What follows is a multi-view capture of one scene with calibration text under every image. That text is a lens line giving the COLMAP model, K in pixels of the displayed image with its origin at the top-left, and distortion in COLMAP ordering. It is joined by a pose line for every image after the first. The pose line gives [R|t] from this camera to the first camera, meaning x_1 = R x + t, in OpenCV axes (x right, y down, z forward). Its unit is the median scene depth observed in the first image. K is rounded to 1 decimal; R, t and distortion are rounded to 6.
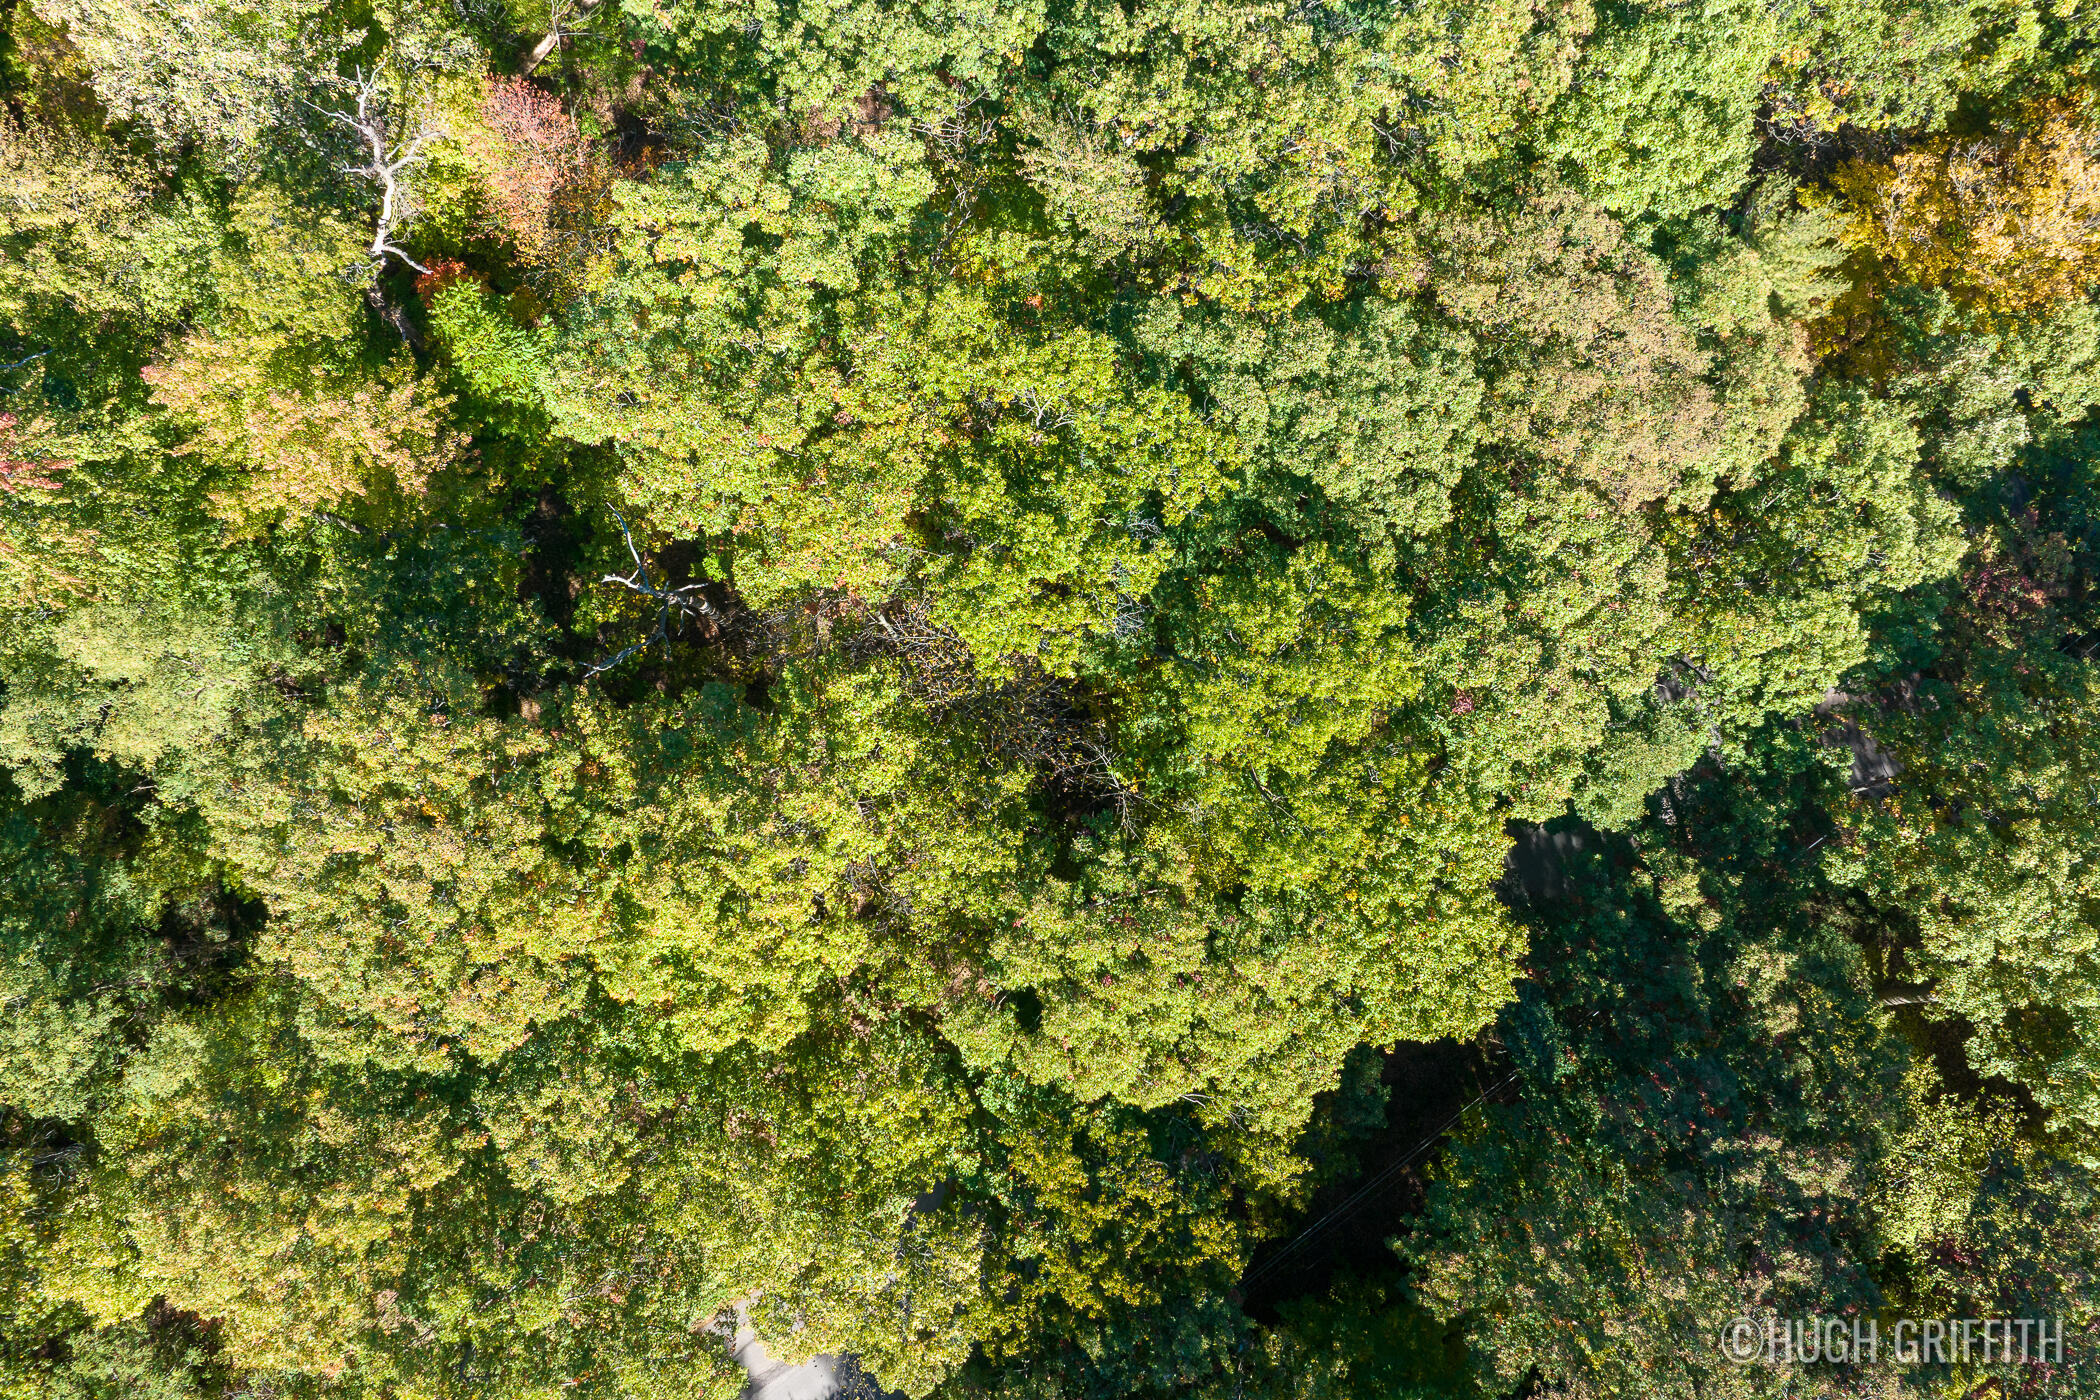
lens RADIAL K [[1465.1, 0, 1050.0], [0, 1465.1, 700.0], [0, 0, 1]] dist [-0.030814, 0.002947]
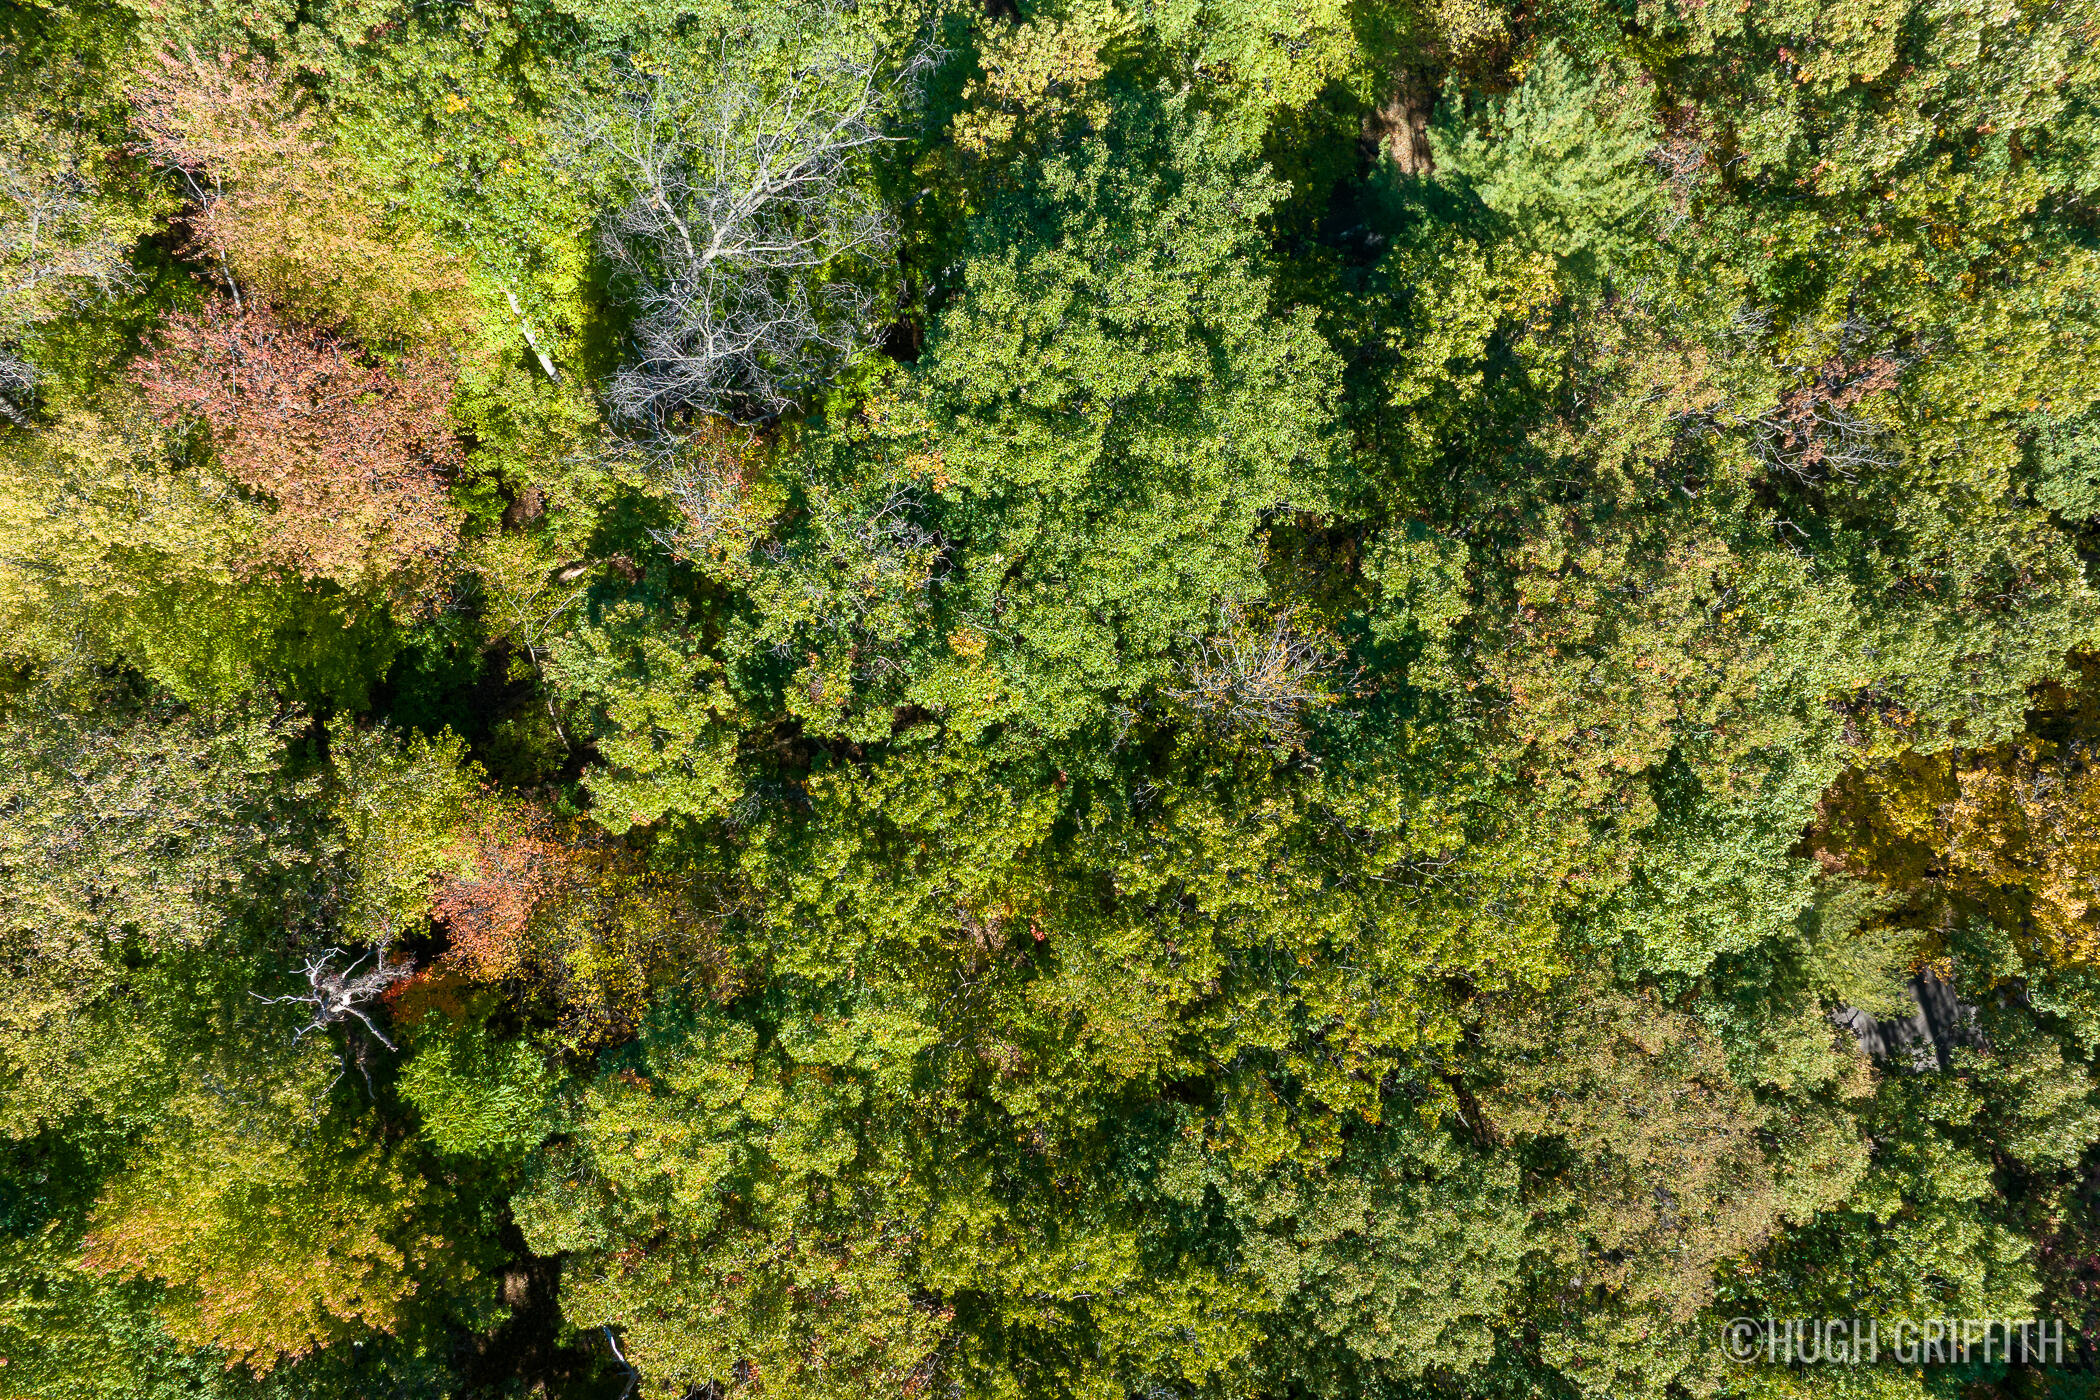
lens RADIAL K [[1472.3, 0, 1050.0], [0, 1472.3, 700.0], [0, 0, 1]] dist [-0.067052, 0.037032]
pose [[0.999999, -0.000787, -0.001449, -0.006618], [0.000784, 0.999998, -0.002024, -0.528244], [0.001451, 0.002023, 0.999997, 0.075250]]
